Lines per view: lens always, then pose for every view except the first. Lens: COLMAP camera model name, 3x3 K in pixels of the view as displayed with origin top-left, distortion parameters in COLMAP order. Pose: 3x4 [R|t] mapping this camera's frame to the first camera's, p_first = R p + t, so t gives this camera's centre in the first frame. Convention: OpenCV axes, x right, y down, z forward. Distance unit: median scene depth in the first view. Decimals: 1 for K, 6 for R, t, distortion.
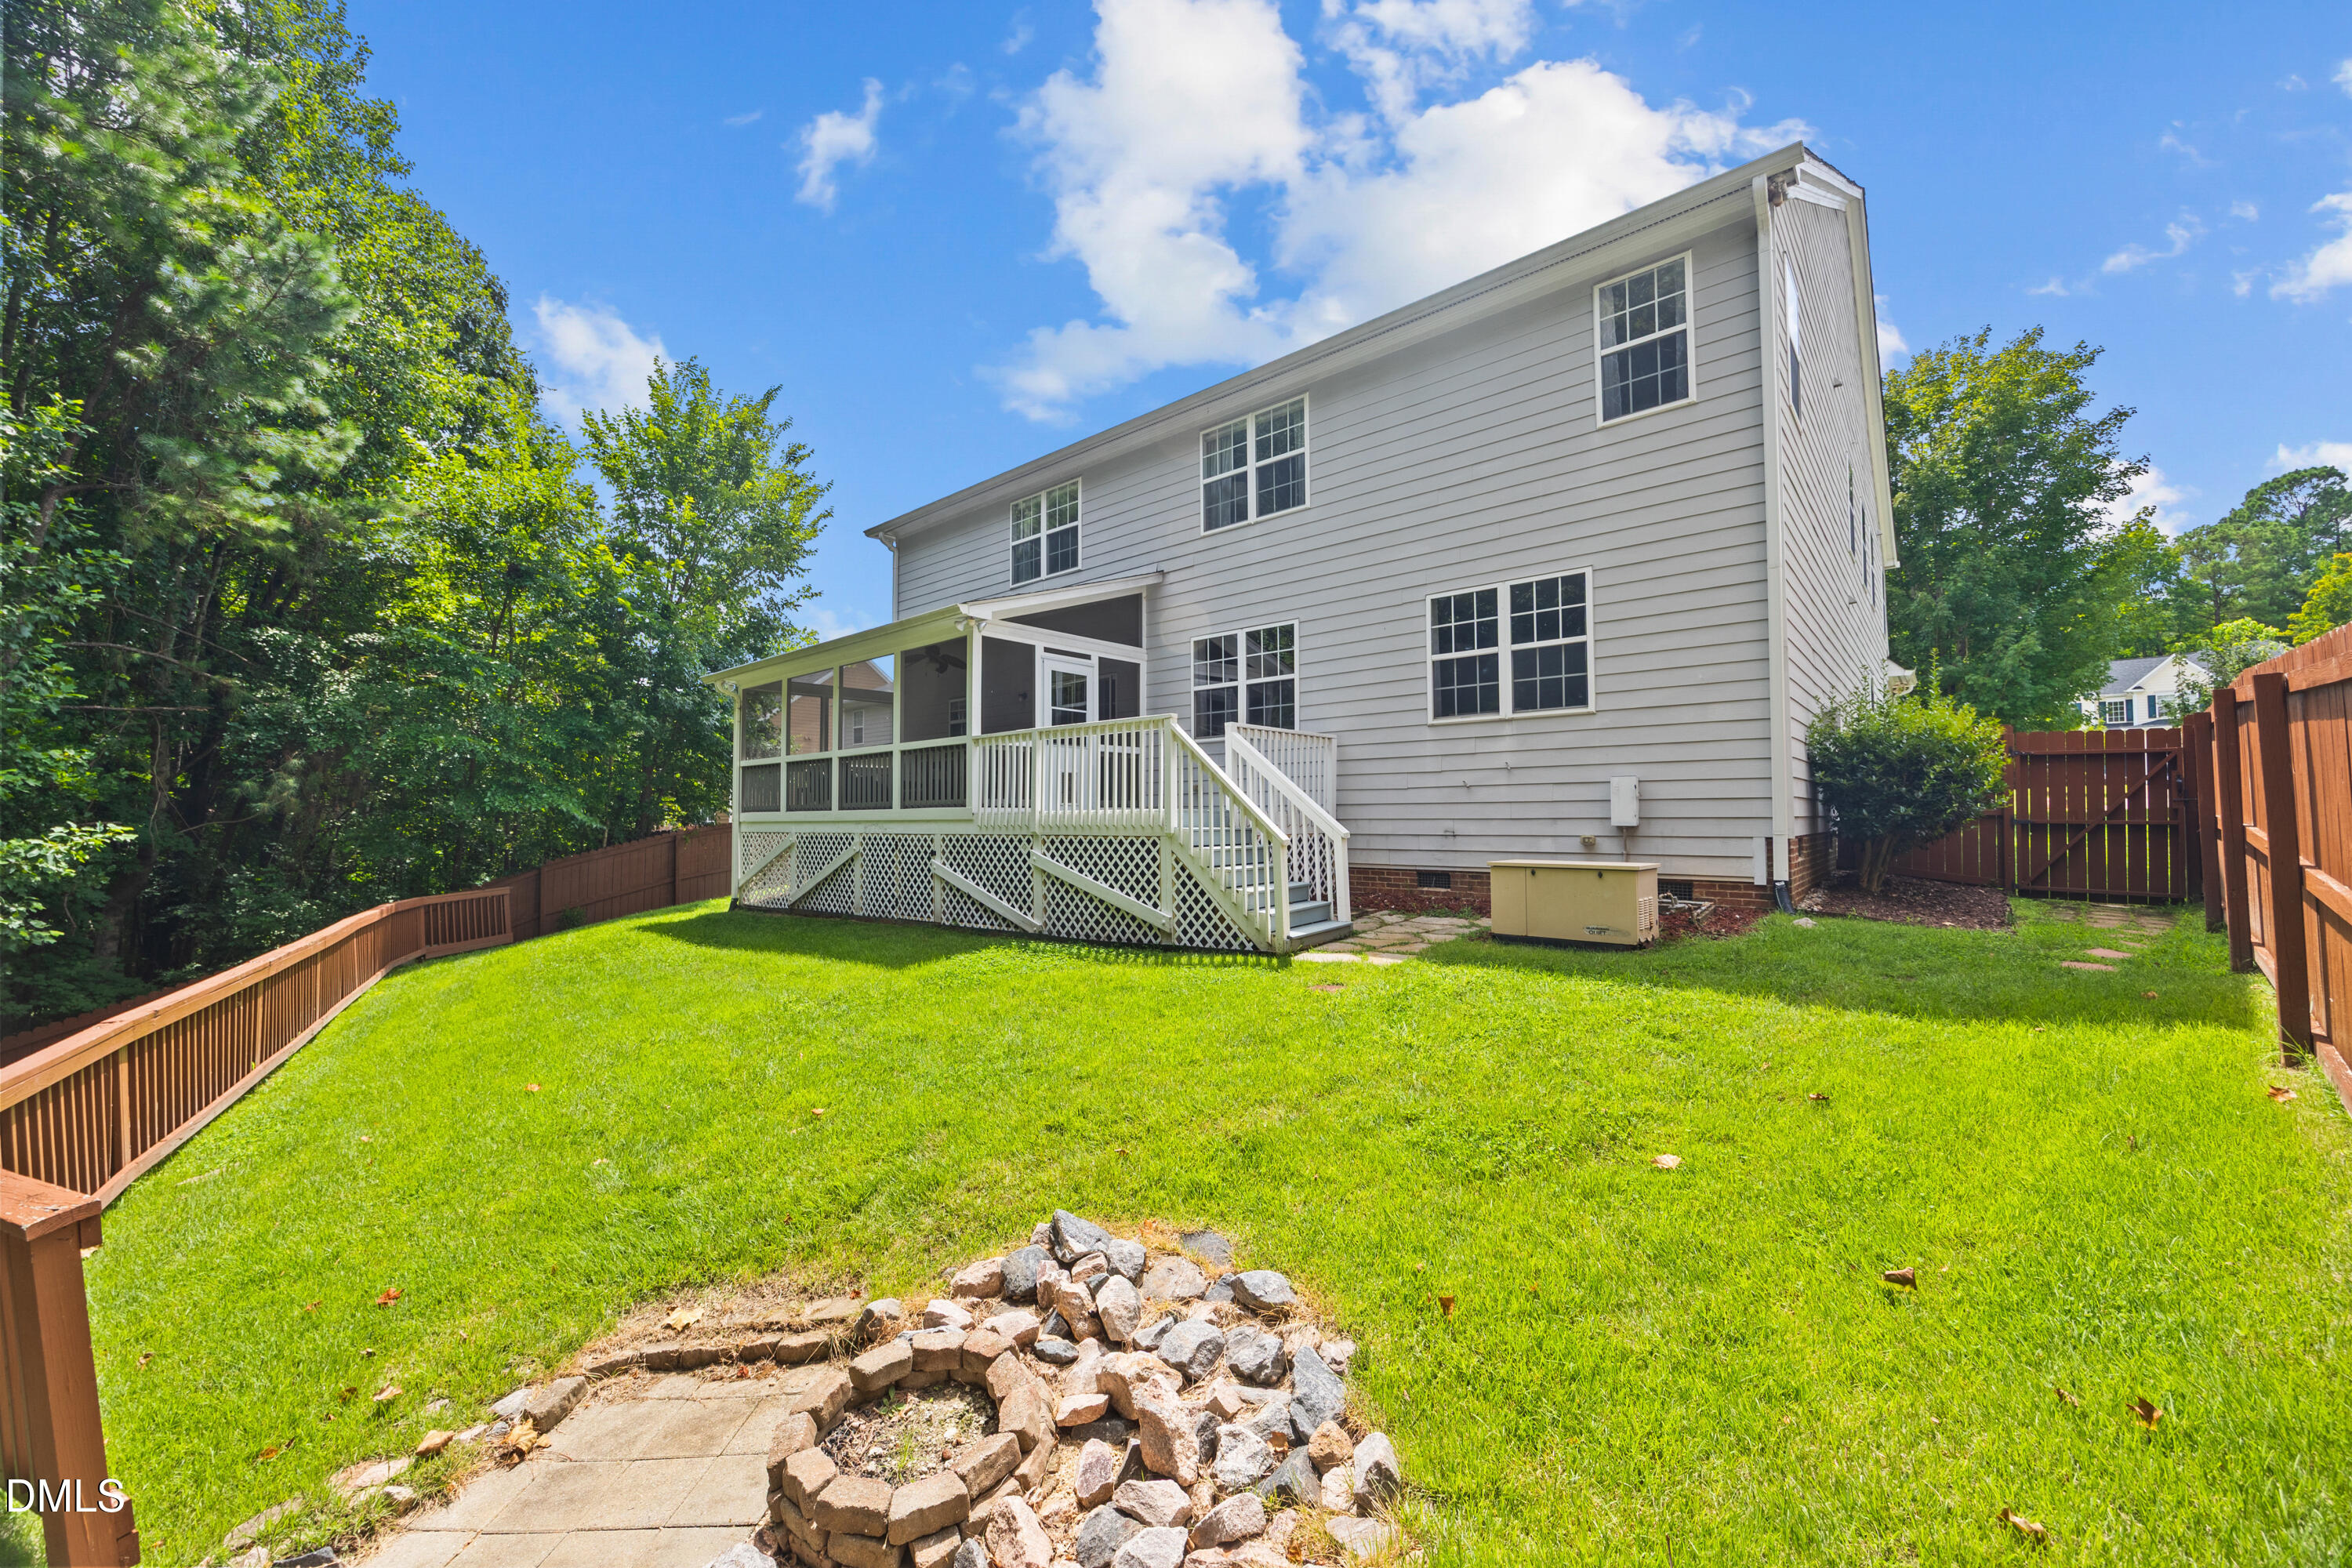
lens RADIAL K [[920.3, 0, 1176.0], [0, 920.3, 784.0], [0, 0, 1]] dist [-0.000290, -0.000033]
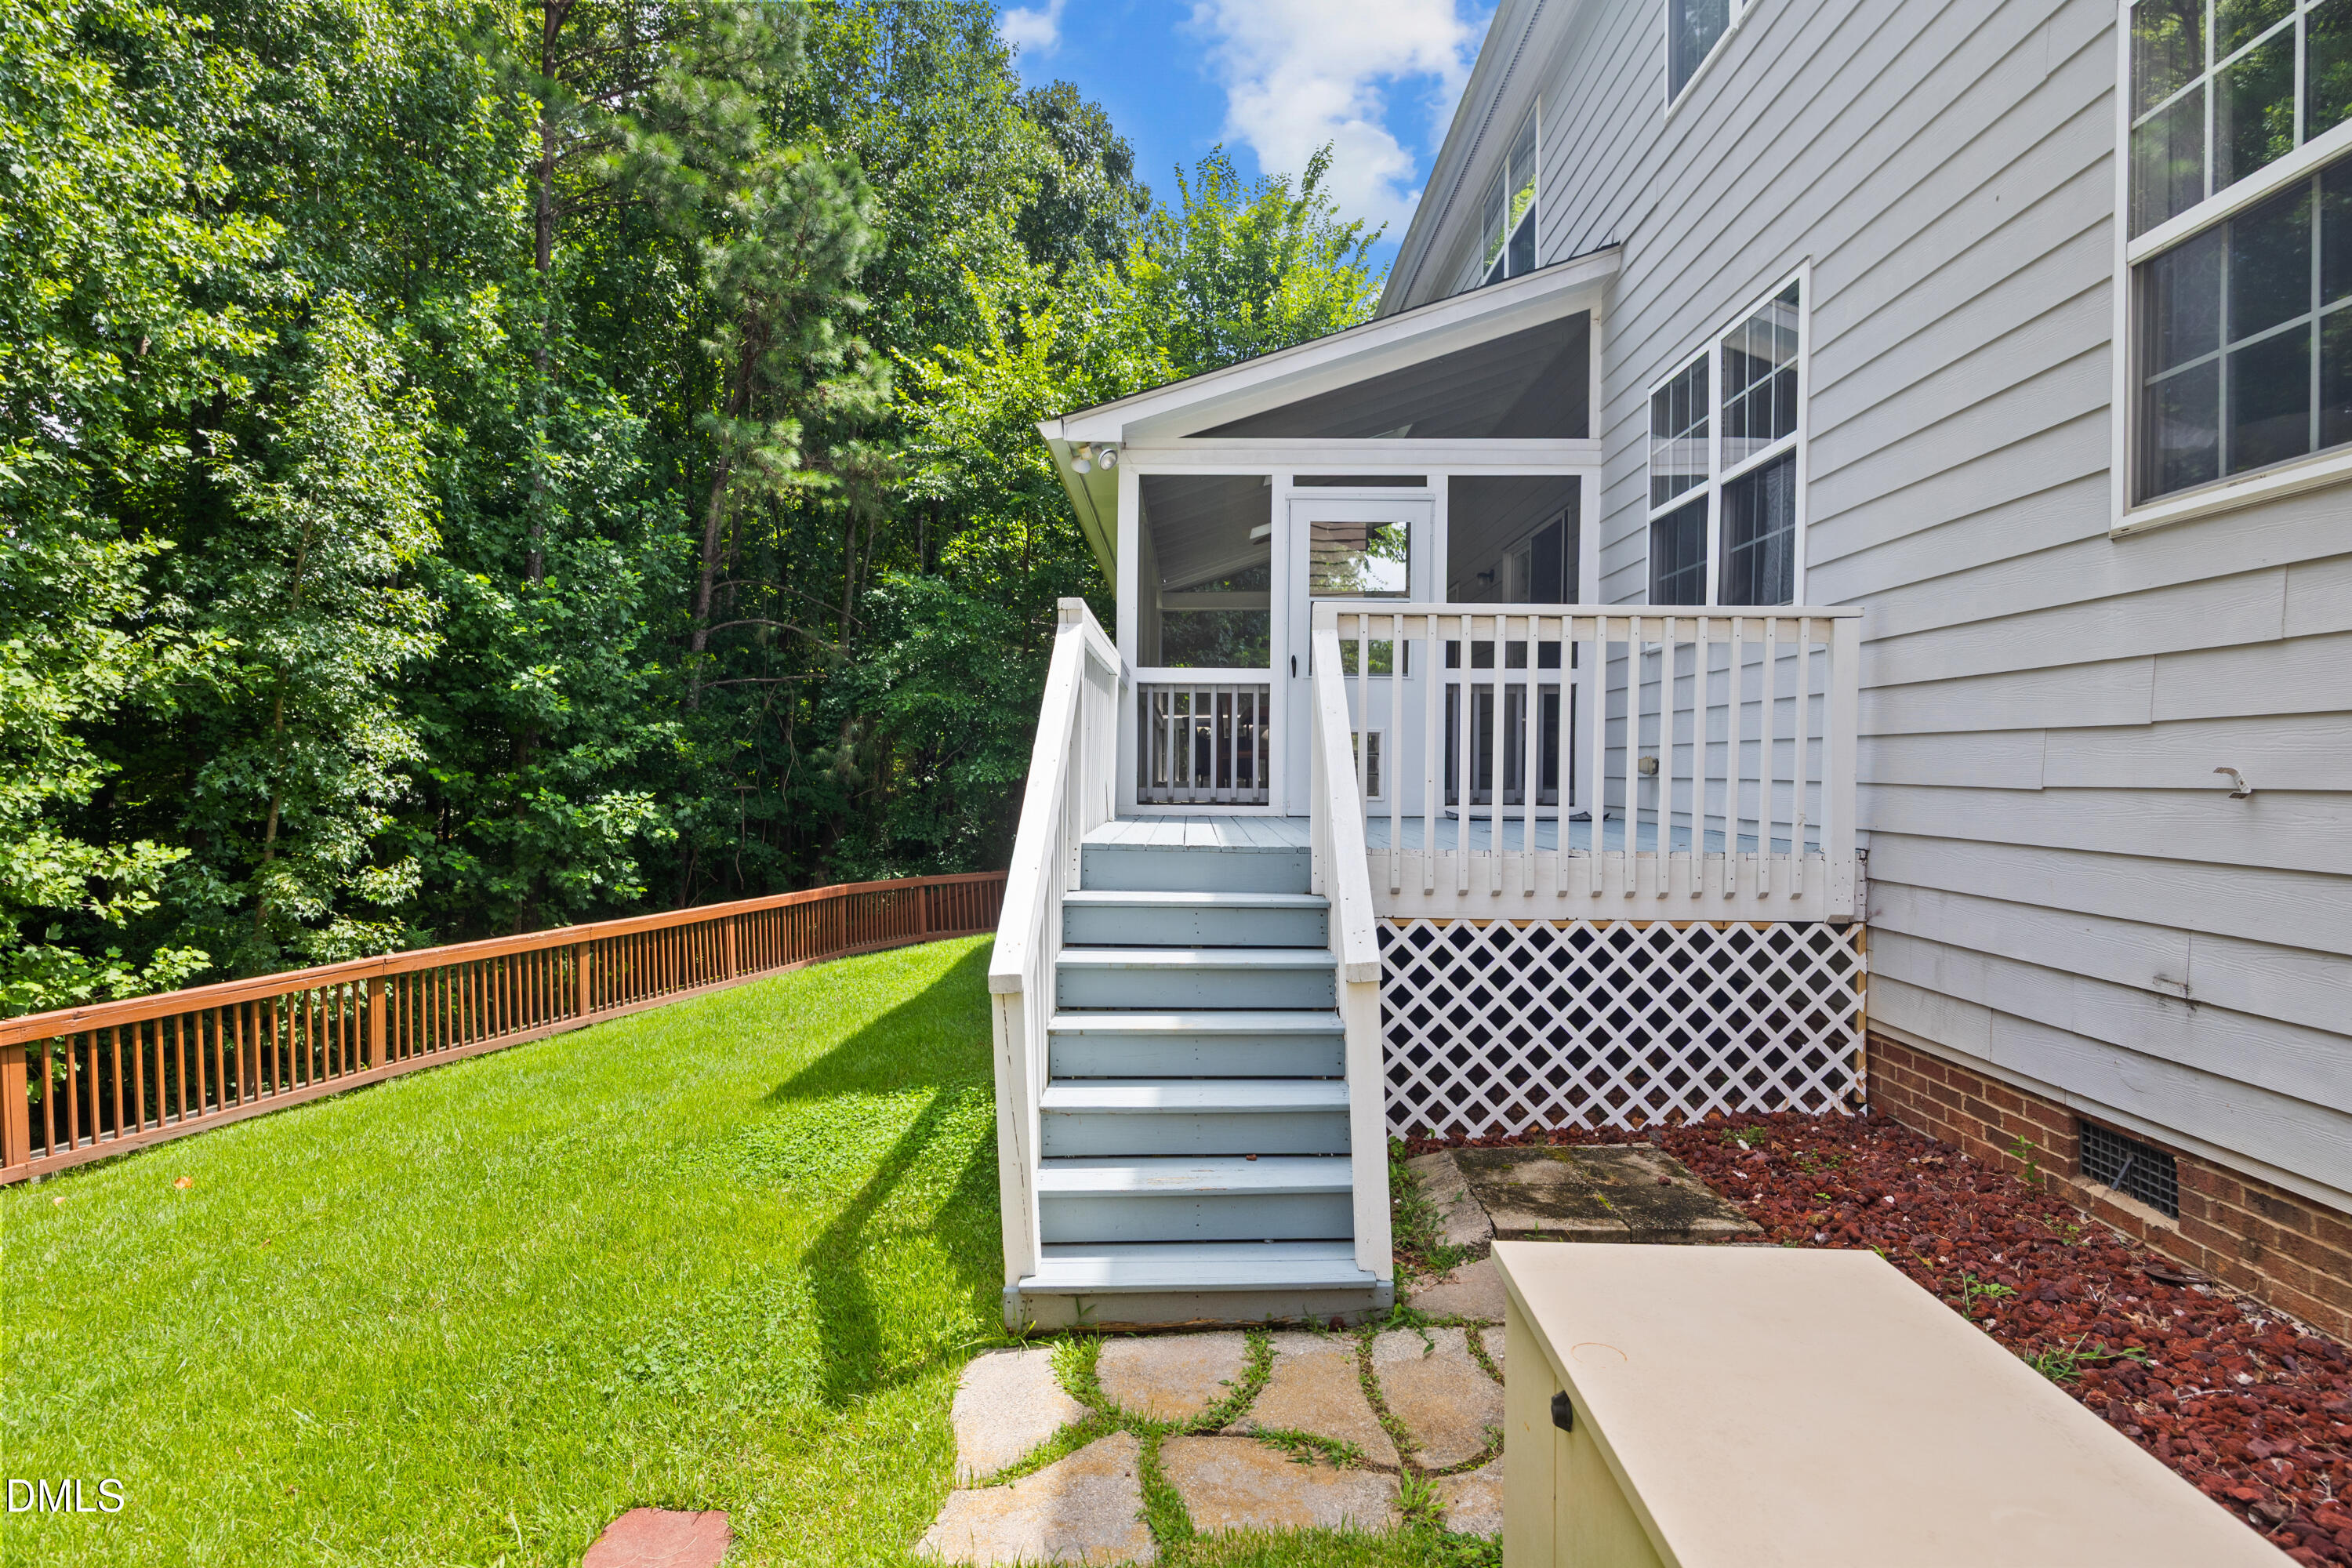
lens RADIAL K [[1247.4, 0, 1178.2], [0, 1247.4, 779.2], [0, 0, 1]] dist [-0.007154, -0.000830]
pose [[0.657133, 0.014413, -0.753637, 0.316667], [0.019550, 0.999155, 0.036156, -0.013902], [0.753521, -0.038493, 0.656296, 0.519232]]
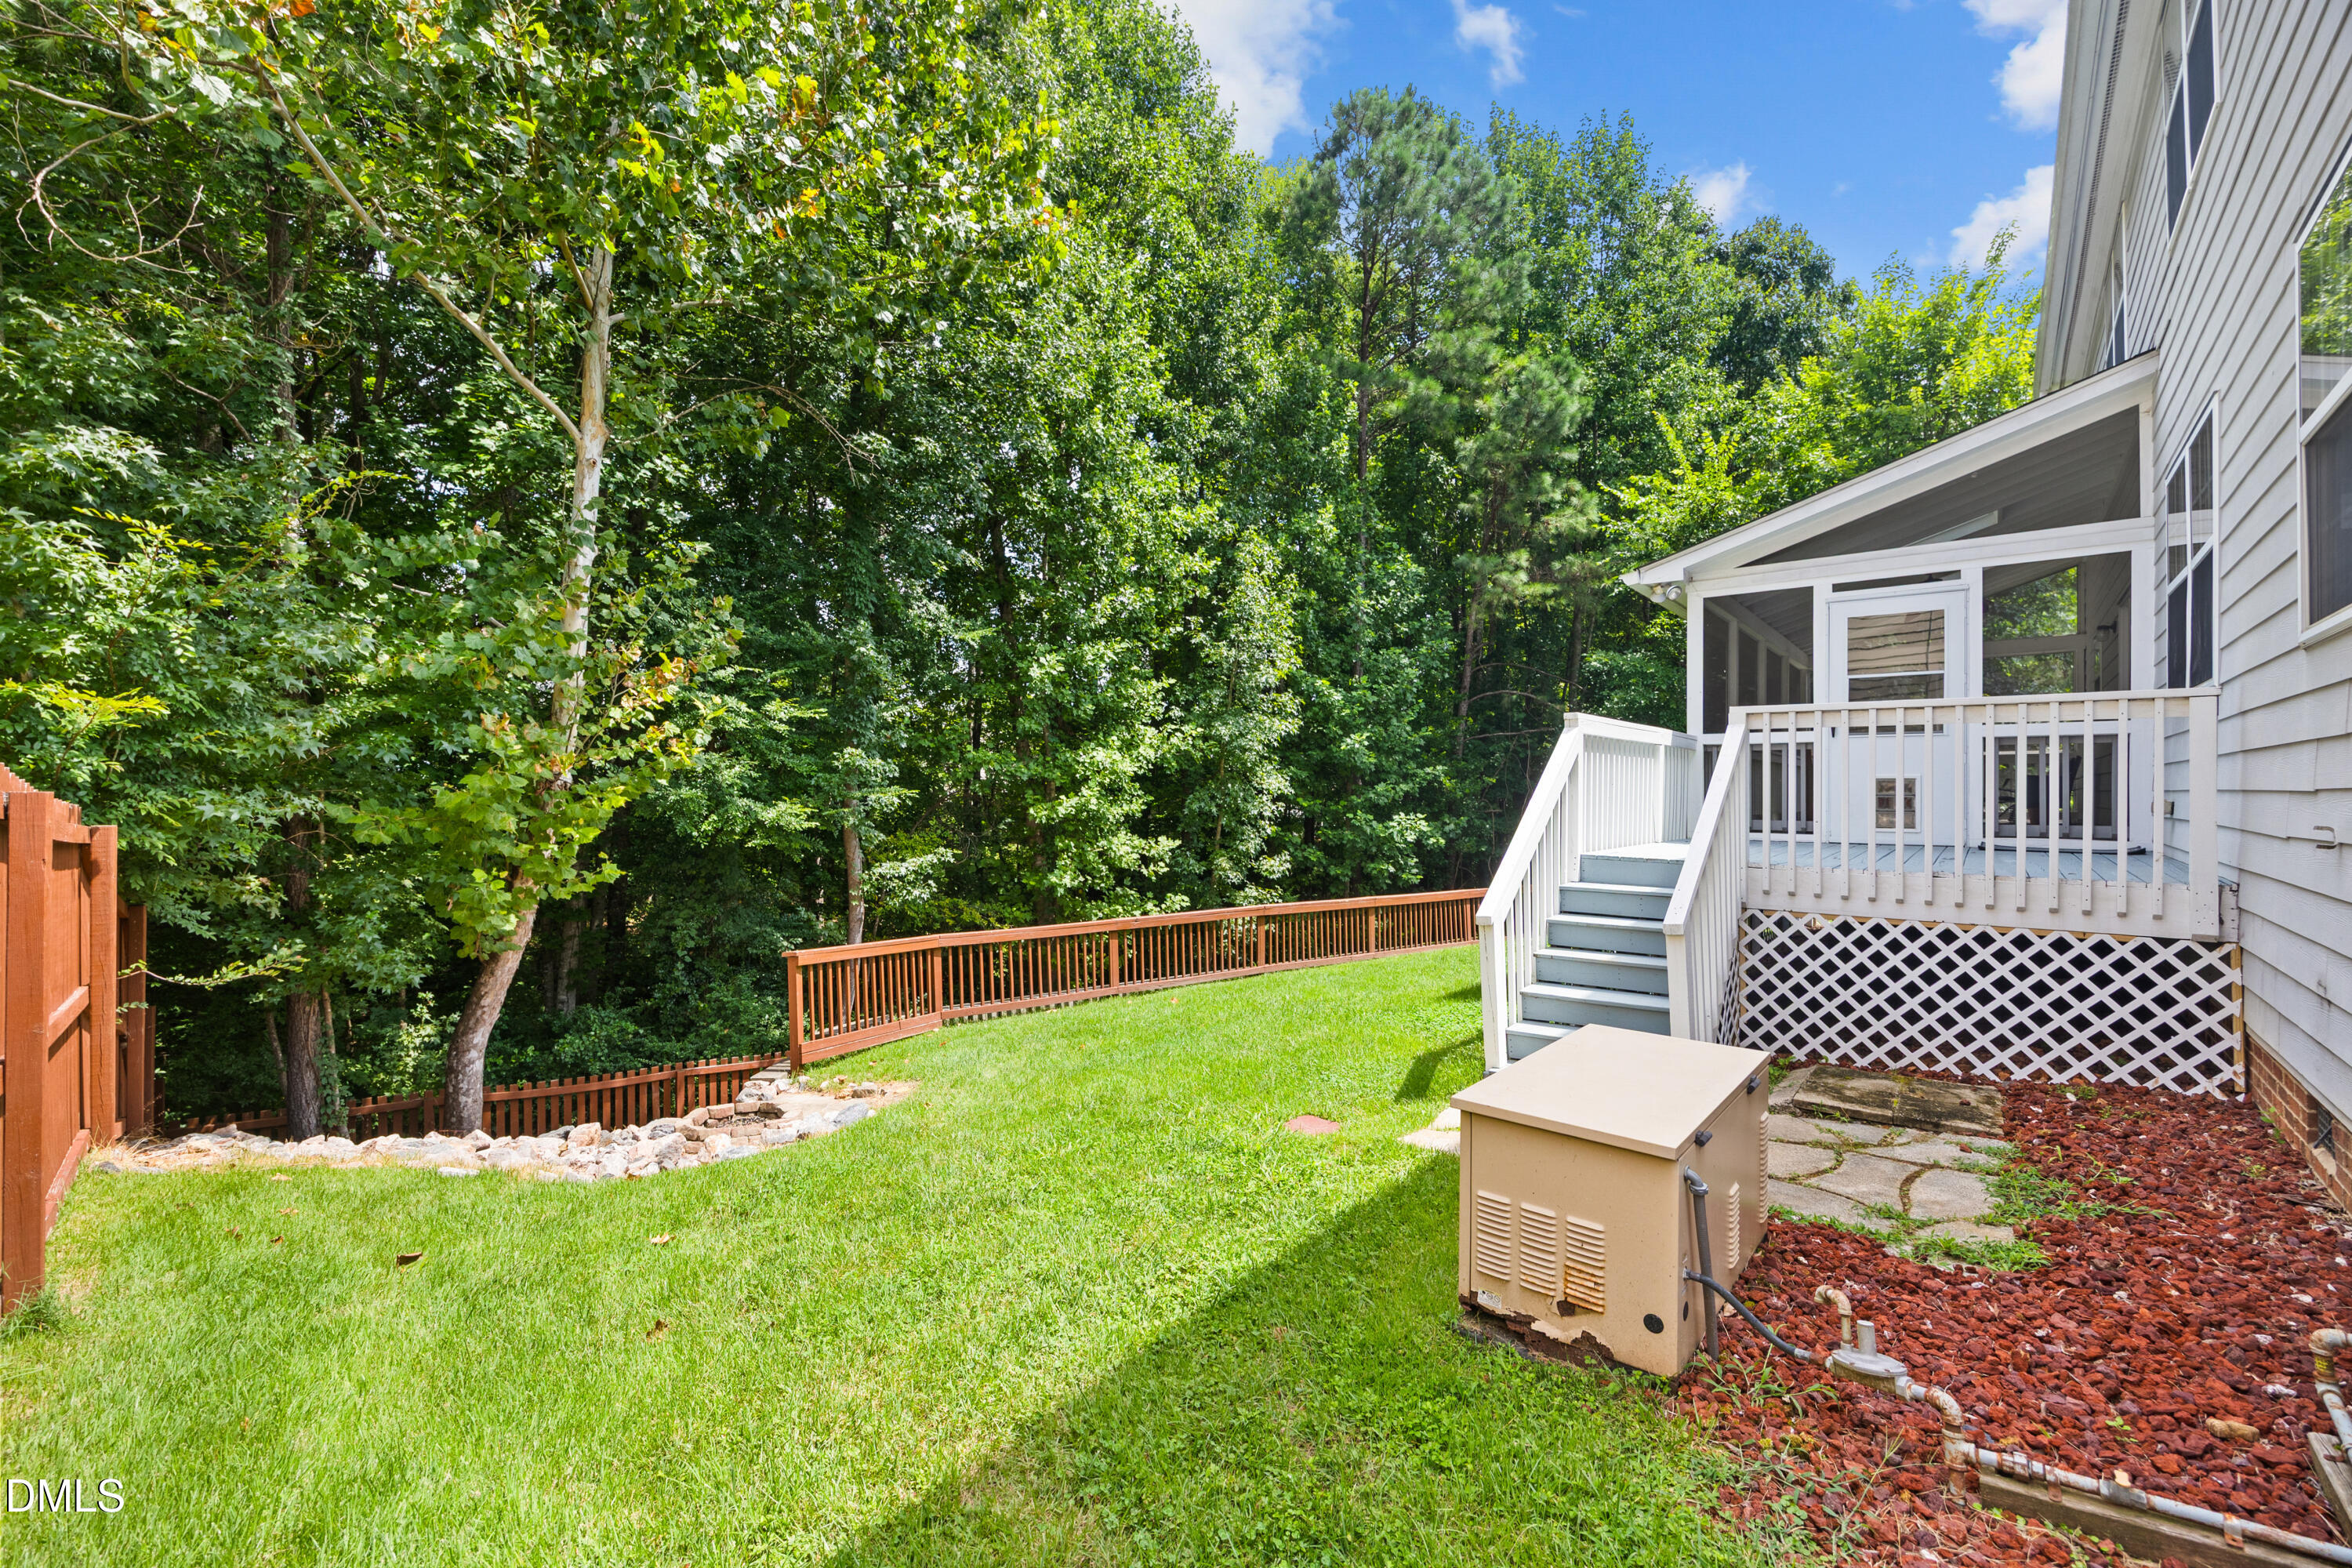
lens RADIAL K [[986.1, 0, 1176.0], [0, 986.1, 784.0], [0, 0, 1]] dist [-0.013525, -0.000045]
pose [[0.032414, -0.000784, -0.999474, 0.526984], [0.033538, 0.999437, 0.000304, -0.025599], [0.998912, -0.033530, 0.032422, 0.519458]]
